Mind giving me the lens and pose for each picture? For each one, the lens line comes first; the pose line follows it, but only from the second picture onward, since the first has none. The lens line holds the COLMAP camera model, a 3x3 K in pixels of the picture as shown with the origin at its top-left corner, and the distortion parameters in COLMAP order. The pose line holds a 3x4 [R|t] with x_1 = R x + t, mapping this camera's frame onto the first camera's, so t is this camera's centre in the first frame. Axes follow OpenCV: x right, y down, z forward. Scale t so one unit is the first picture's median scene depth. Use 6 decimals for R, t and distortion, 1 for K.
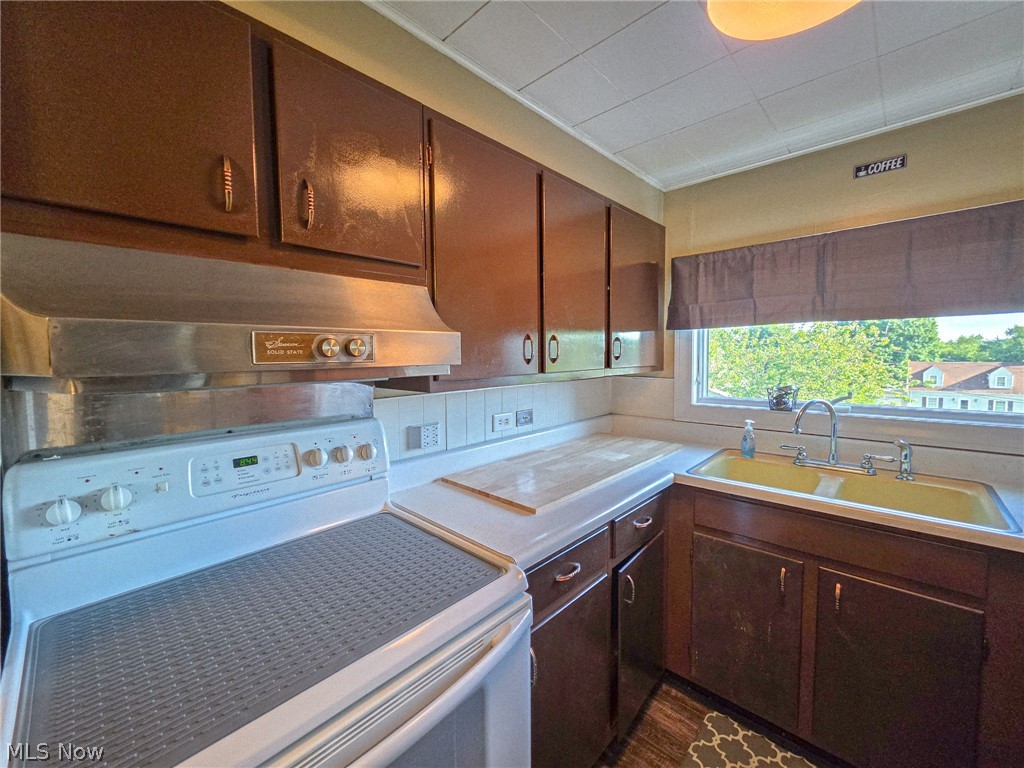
lens RADIAL K [[408.7, 0, 508.4], [0, 408.7, 381.0], [0, 0, 1]] dist [-0.006698, 0.002194]
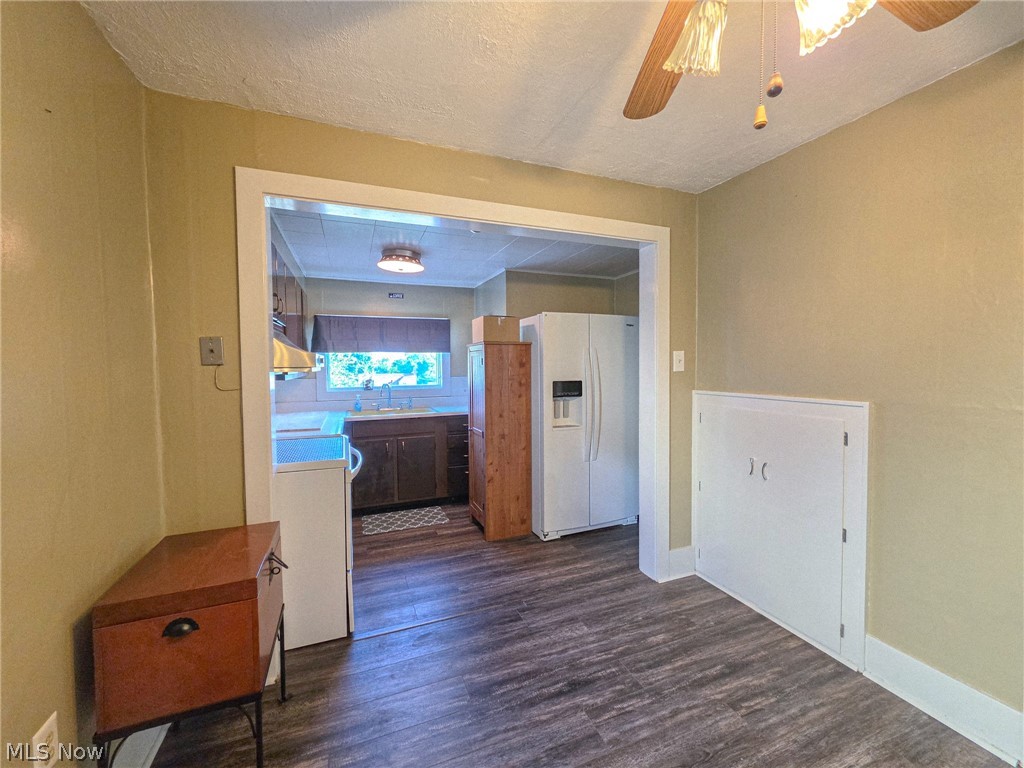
lens RADIAL K [[408.7, 0, 509.0], [0, 408.7, 380.8], [0, 0, 1]] dist [-0.006698, 0.002194]
pose [[0.419478, -0.027919, 0.907336, -1.093688], [0.061470, 0.998106, 0.002293, 0.065807], [-0.905682, 0.054812, 0.420400, -0.689700]]
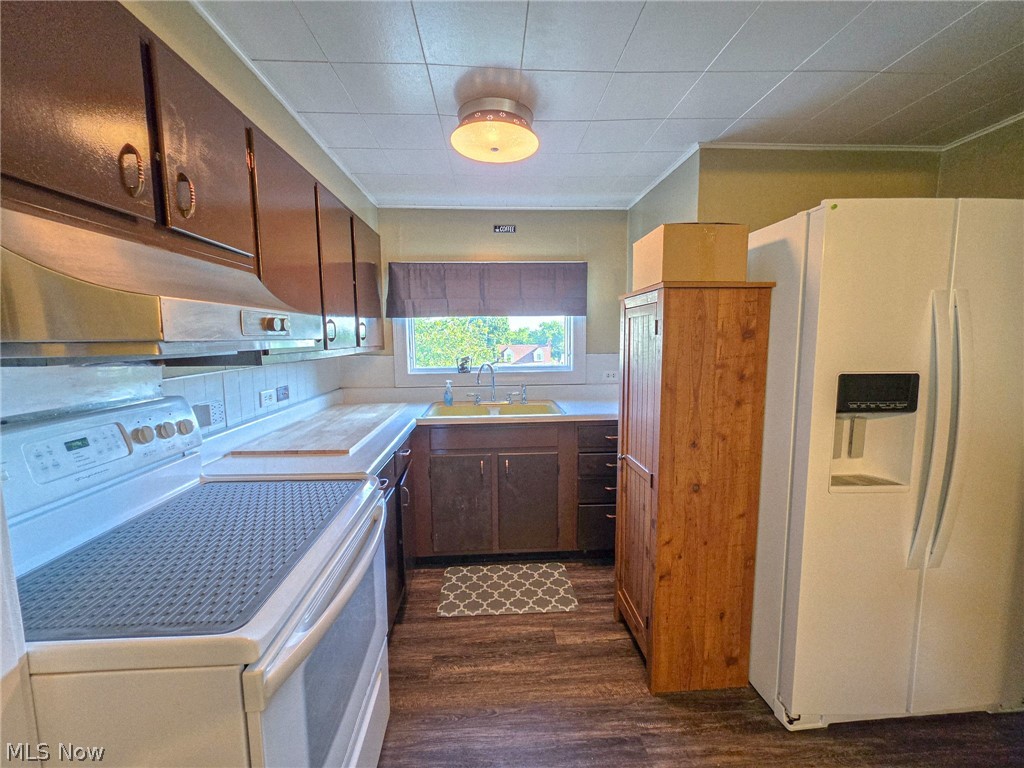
lens RADIAL K [[408.7, 0, 510.3], [0, 408.7, 382.1], [0, 0, 1]] dist [-0.006698, 0.002194]
pose [[0.686362, -0.075471, 0.723333, -0.346839], [0.048941, 0.997139, 0.057599, 0.027780], [-0.725611, -0.004133, 0.688092, -0.202633]]
